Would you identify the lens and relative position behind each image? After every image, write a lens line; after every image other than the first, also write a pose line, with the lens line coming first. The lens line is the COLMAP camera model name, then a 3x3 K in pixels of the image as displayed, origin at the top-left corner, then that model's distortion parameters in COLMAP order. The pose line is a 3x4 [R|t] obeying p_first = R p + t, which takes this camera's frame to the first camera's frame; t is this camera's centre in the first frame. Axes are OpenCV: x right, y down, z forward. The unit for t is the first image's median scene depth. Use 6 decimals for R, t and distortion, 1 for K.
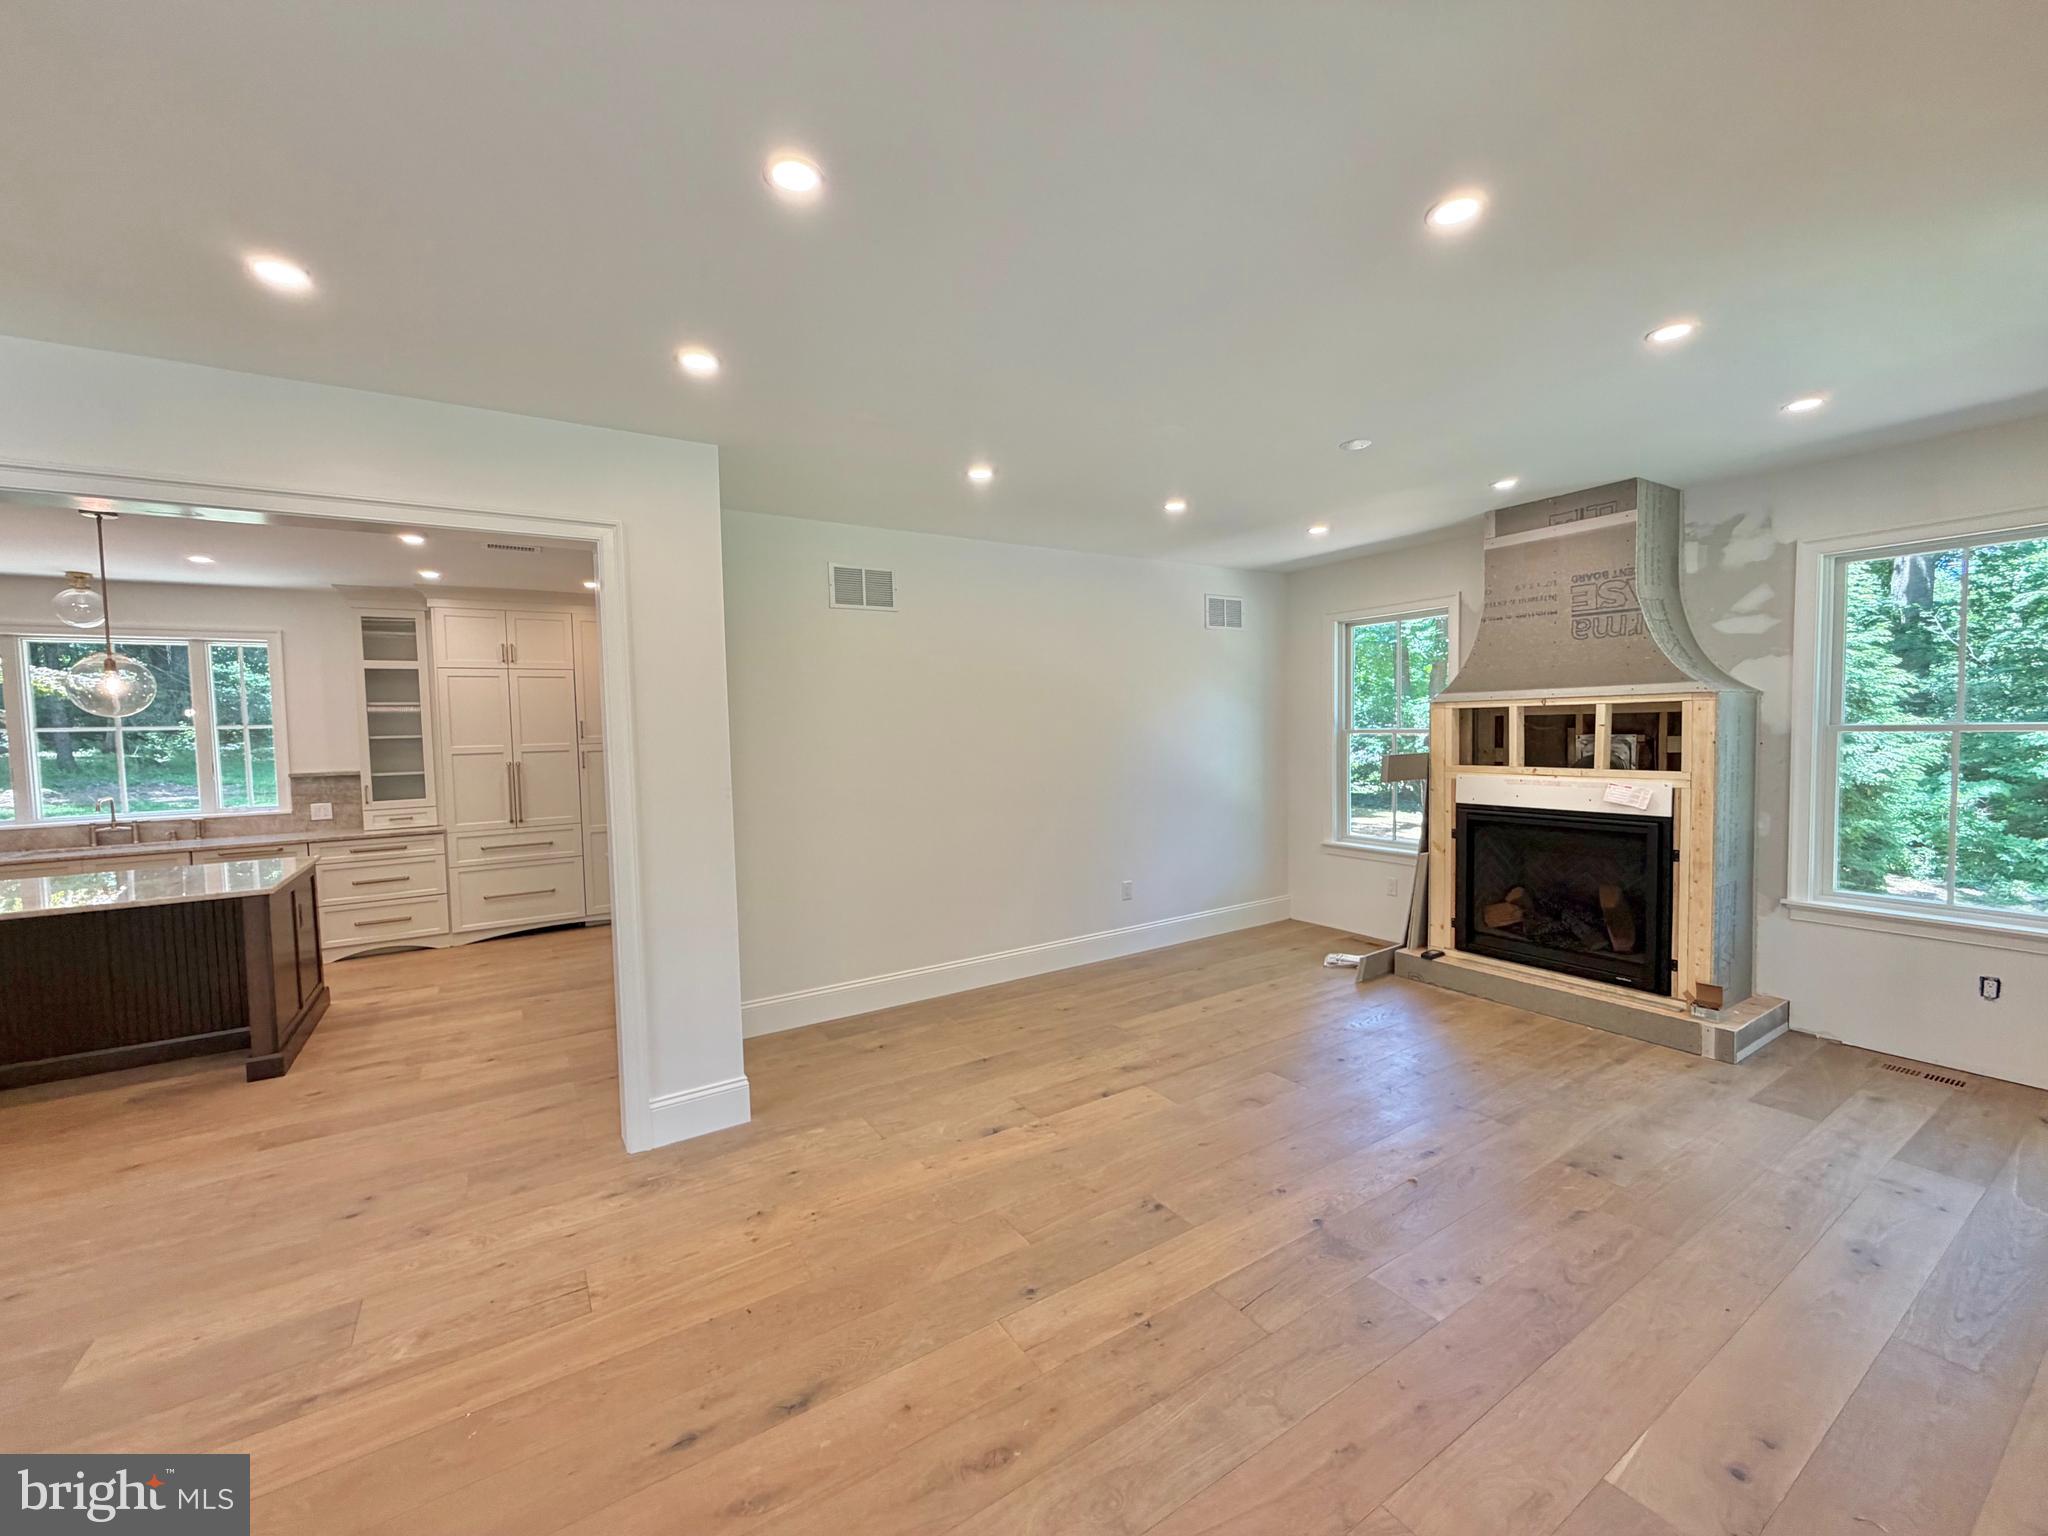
lens RADIAL K [[828.9, 0, 1031.6], [0, 828.9, 766.6], [0, 0, 1]] dist [0.000147, -0.000013]
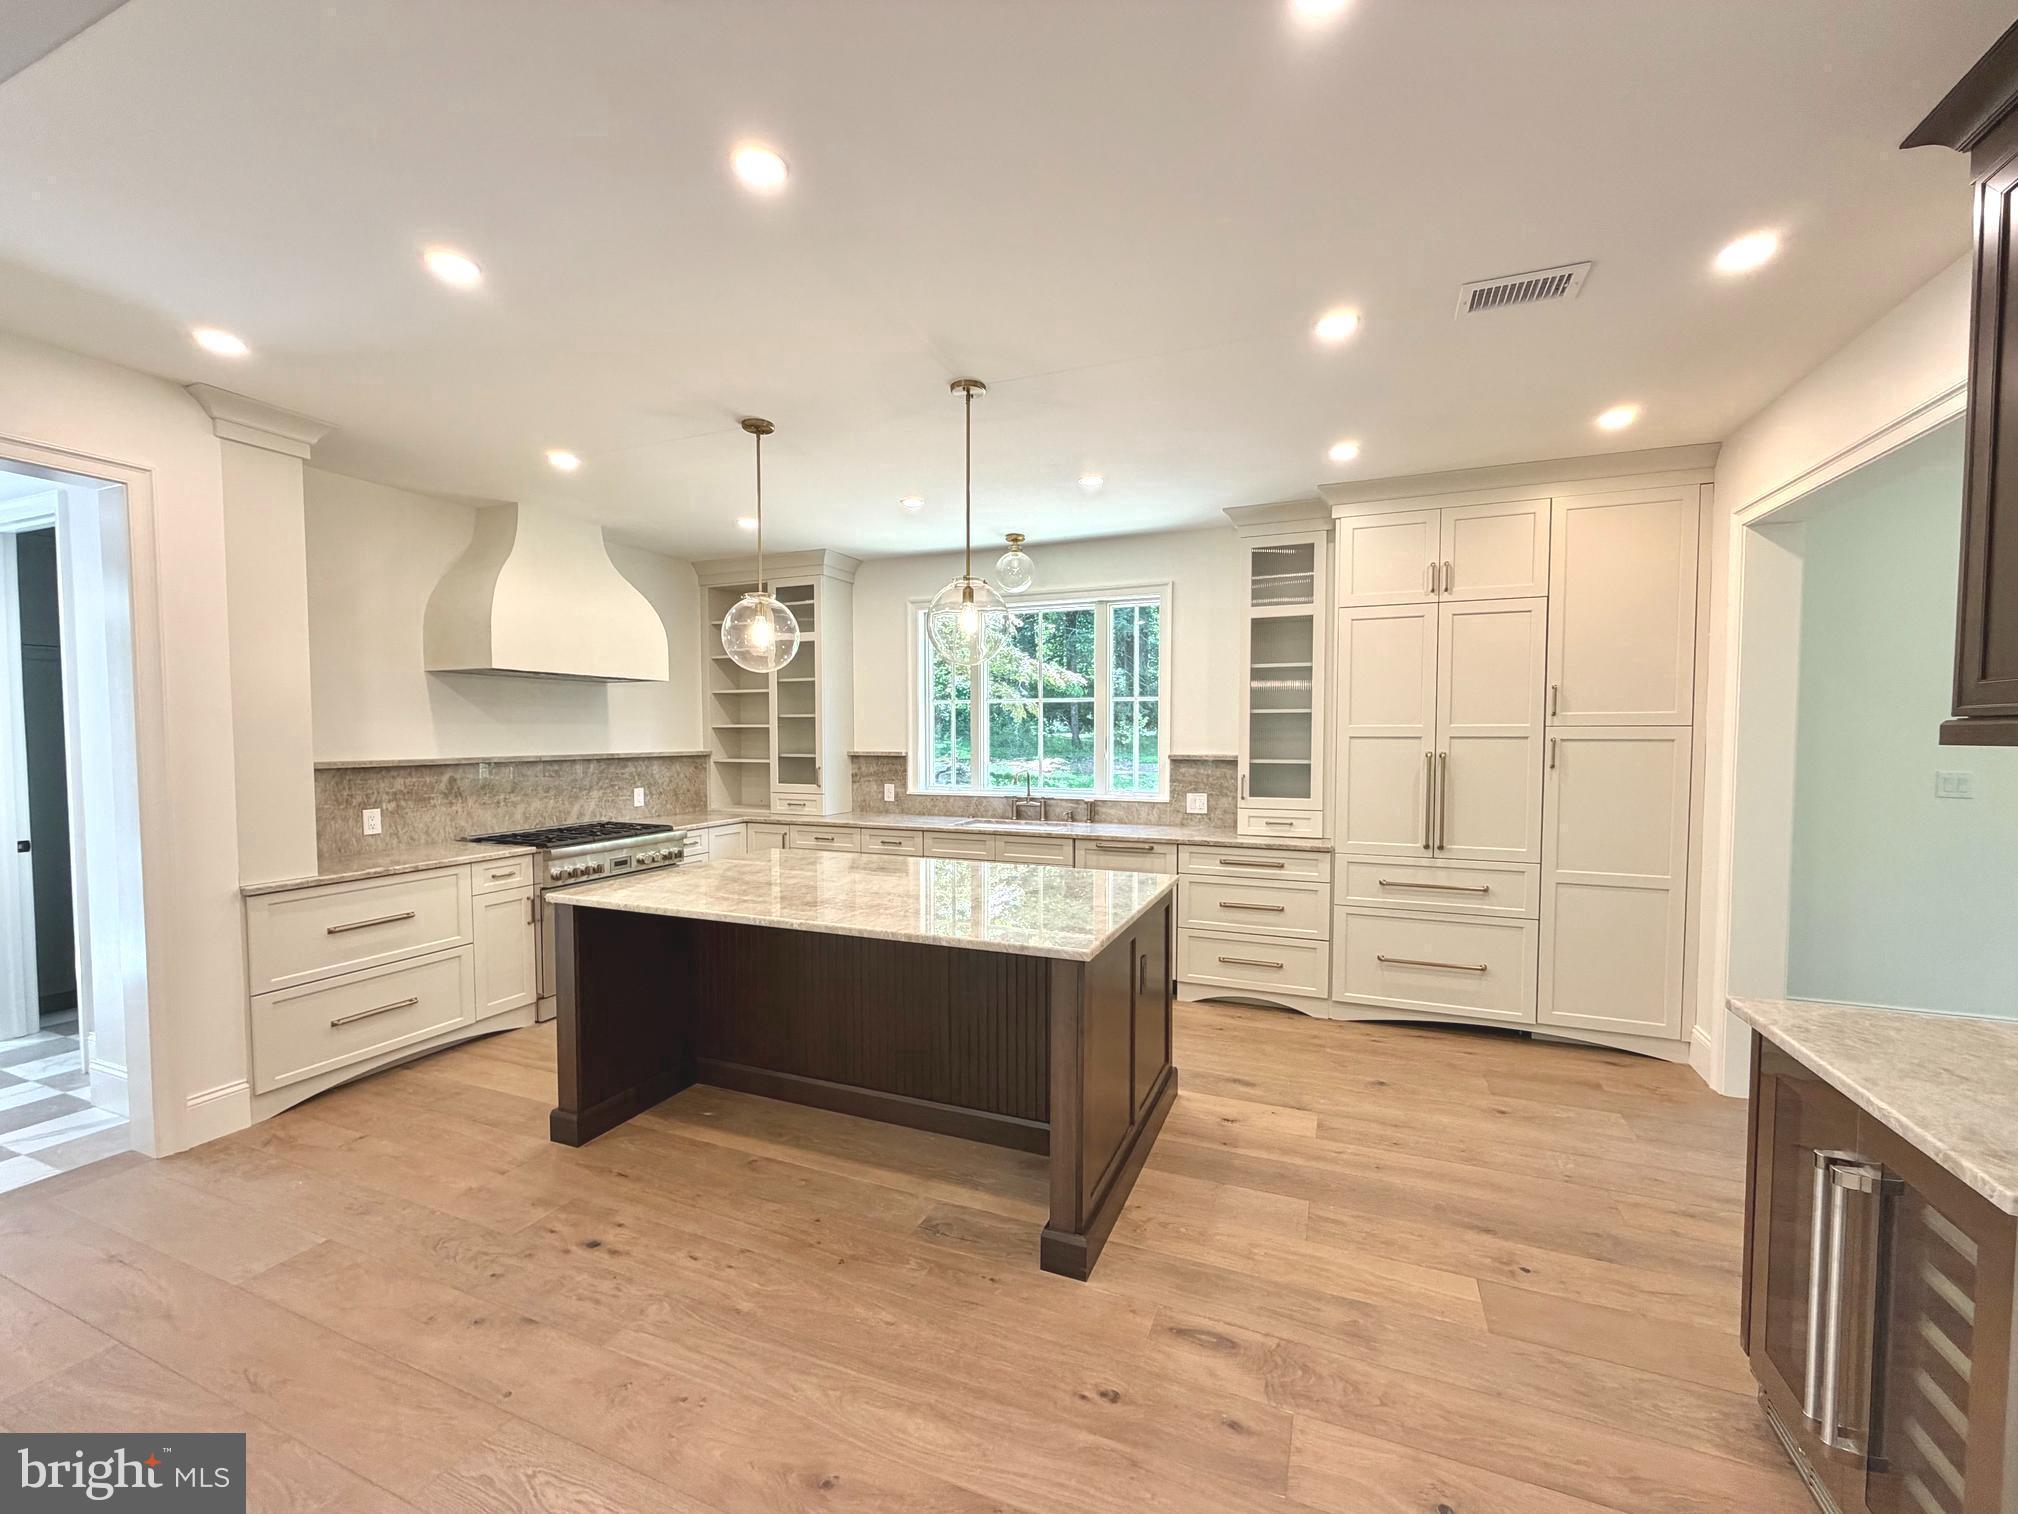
lens RADIAL K [[816.7, 0, 1018.3], [0, 816.7, 765.3], [0, 0, 1]] dist [0.000147, -0.000013]
pose [[0.577173, 0.054737, -0.814785, -0.325939], [-0.057487, 0.997999, 0.026323, 0.006605], [0.814596, 0.031647, 0.579165, 0.414812]]
